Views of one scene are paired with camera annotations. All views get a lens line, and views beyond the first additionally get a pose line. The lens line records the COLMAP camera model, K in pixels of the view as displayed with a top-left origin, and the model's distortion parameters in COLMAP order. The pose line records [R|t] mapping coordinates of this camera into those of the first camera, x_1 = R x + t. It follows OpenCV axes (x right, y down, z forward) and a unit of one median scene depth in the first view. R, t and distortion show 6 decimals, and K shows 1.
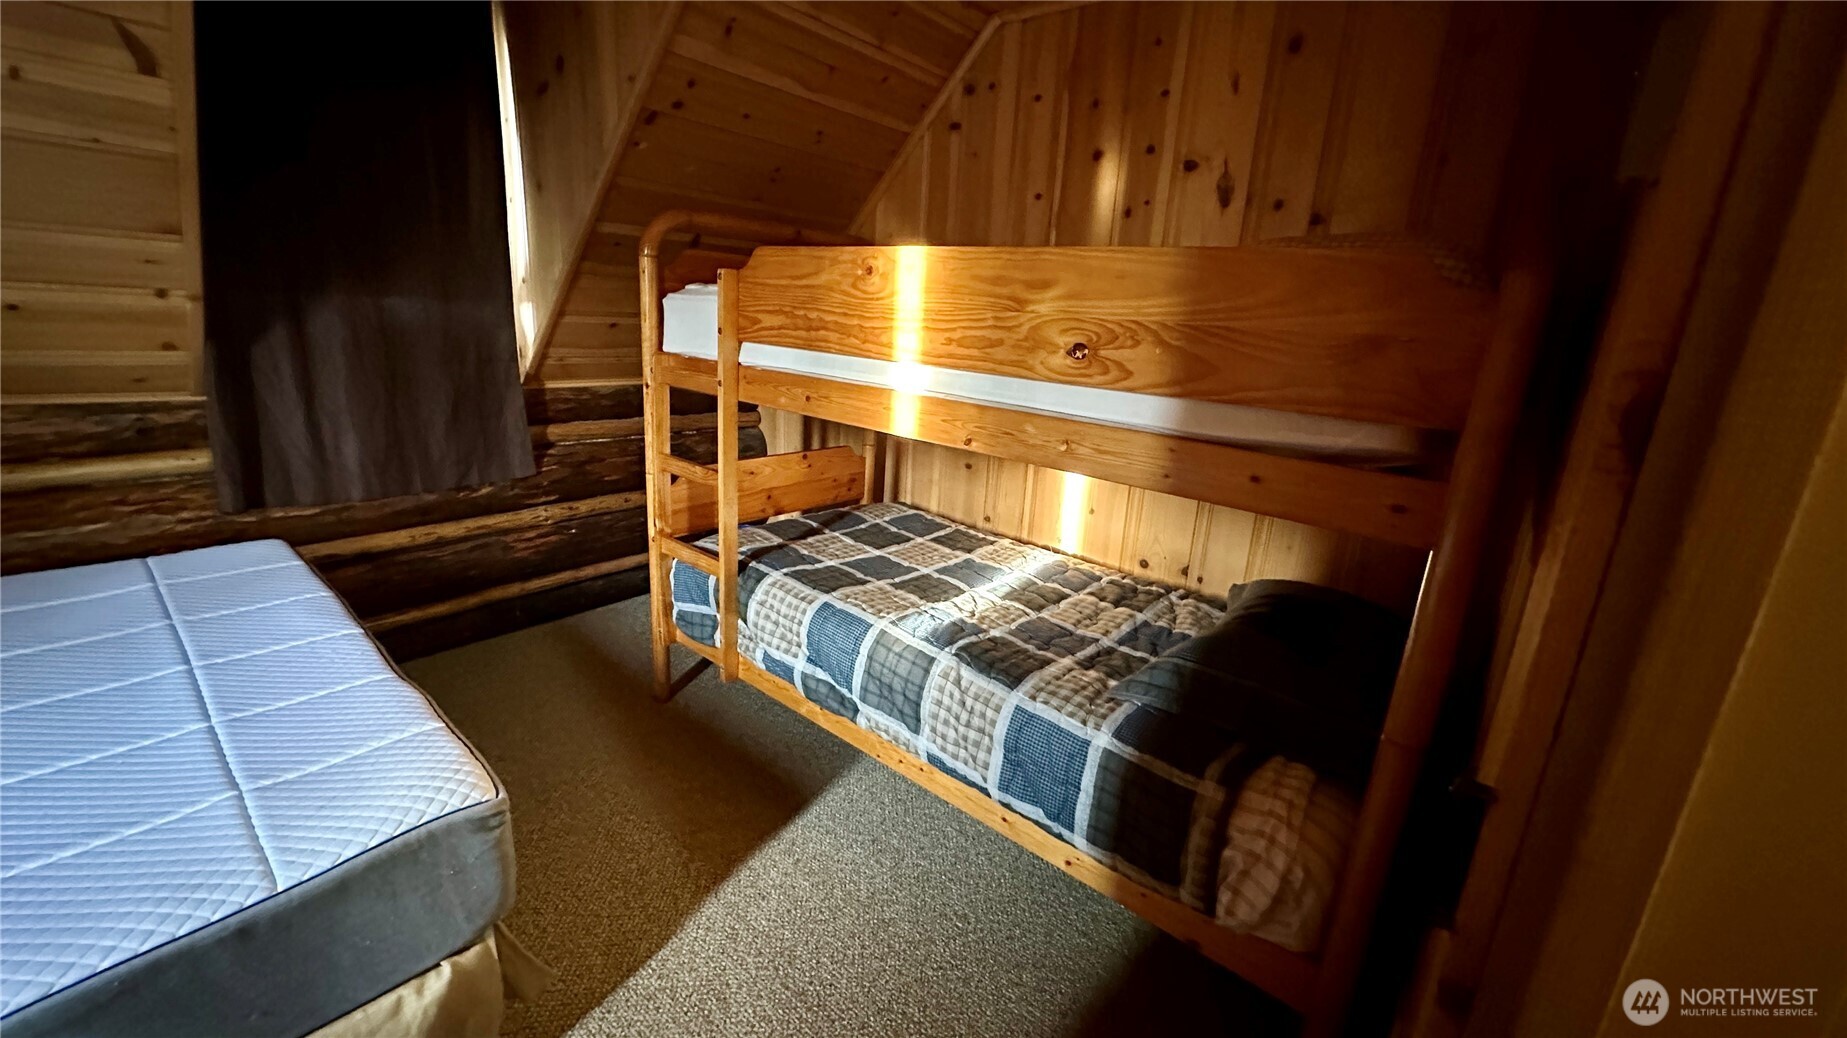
lens RADIAL K [[734.2, 0, 923.9], [0, 734.2, 516.2], [0, 0, 1]] dist [-0.007908, 0.000853]
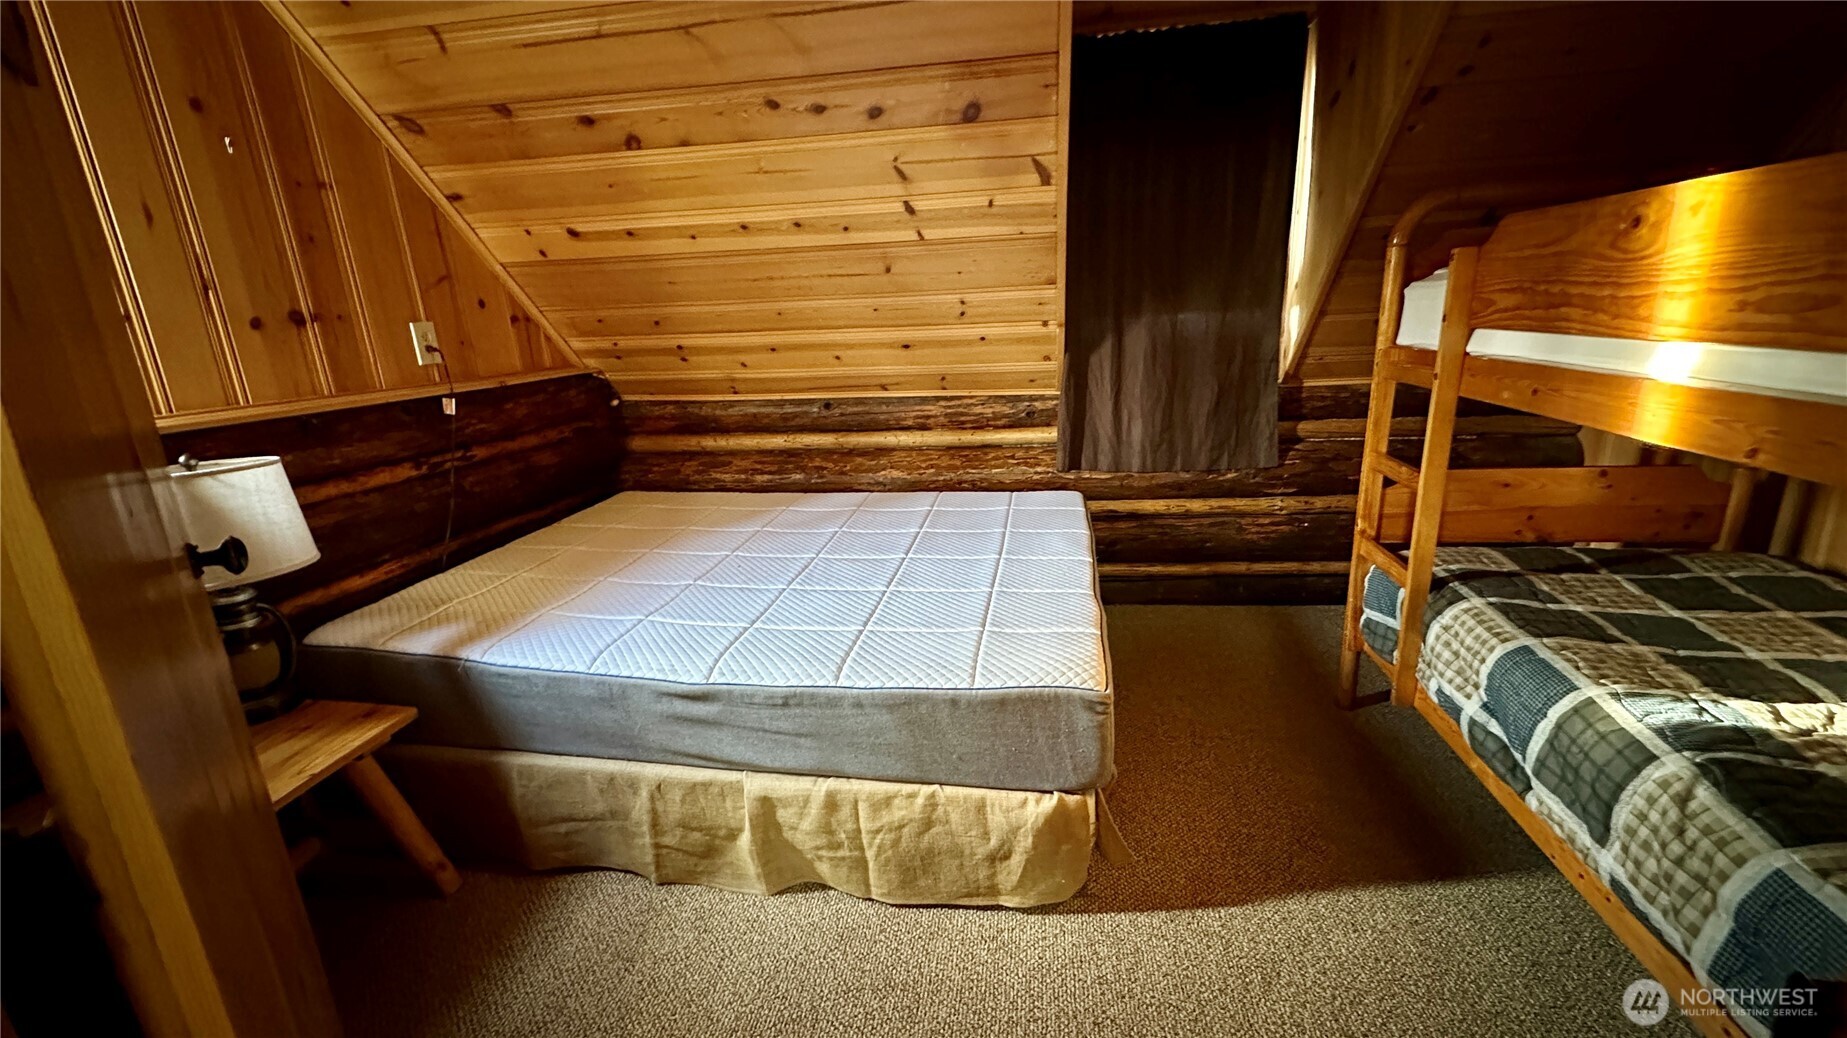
lens RADIAL K [[734.2, 0, 924.0], [0, 734.2, 516.8], [0, 0, 1]] dist [-0.007908, 0.000853]
pose [[0.505053, 0.143801, -0.851024, 0.196291], [-0.147907, 0.985857, 0.078807, 0.012177], [0.850320, 0.086070, 0.519179, 0.009538]]
